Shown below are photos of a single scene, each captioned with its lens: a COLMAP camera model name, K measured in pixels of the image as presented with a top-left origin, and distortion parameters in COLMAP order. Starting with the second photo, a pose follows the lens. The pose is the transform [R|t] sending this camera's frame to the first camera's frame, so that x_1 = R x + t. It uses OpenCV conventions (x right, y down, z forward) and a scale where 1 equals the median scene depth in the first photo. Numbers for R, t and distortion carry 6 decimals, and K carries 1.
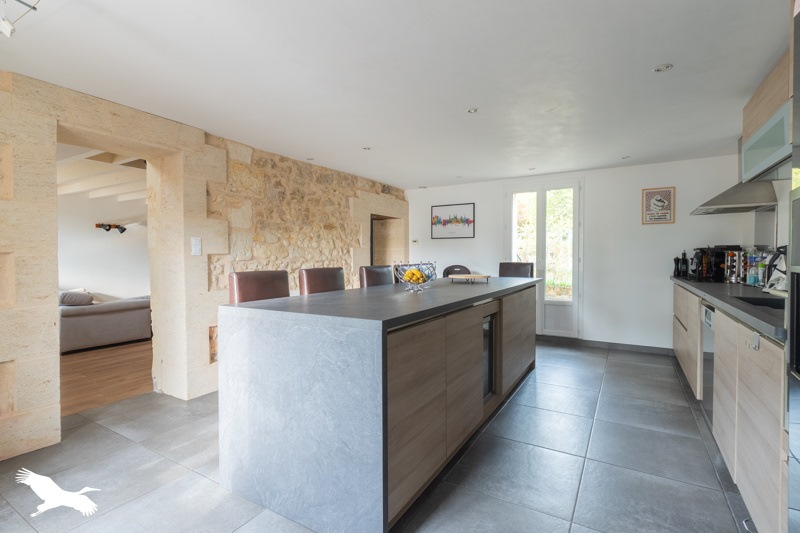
lens RADIAL K [[382.8, 0, 399.1], [0, 382.8, 266.4], [0, 0, 1]] dist [0.000540, 0.000099]
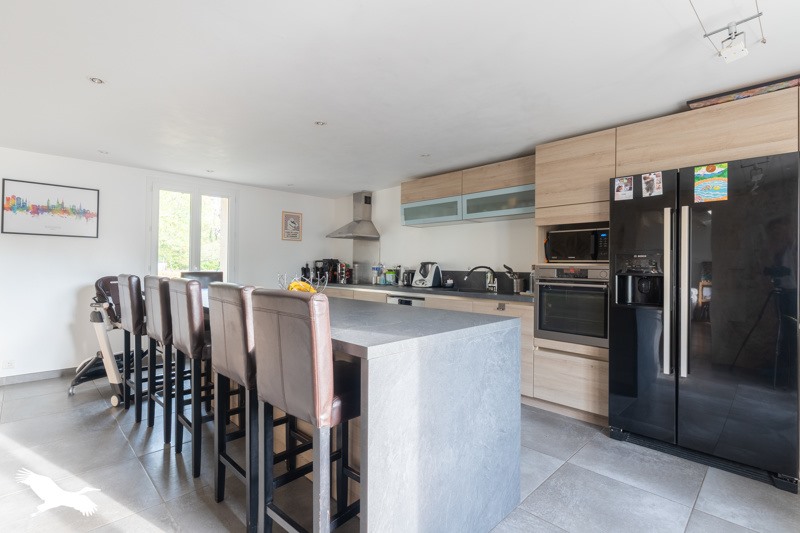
lens RADIAL K [[382.8, 0, 399.8], [0, 382.8, 266.3], [0, 0, 1]] dist [0.000540, 0.000099]
pose [[0.233137, 0.005241, 0.972430, -0.473043], [0.013690, 0.999869, -0.008671, -0.010061], [-0.972347, 0.015334, 0.233035, 0.359994]]
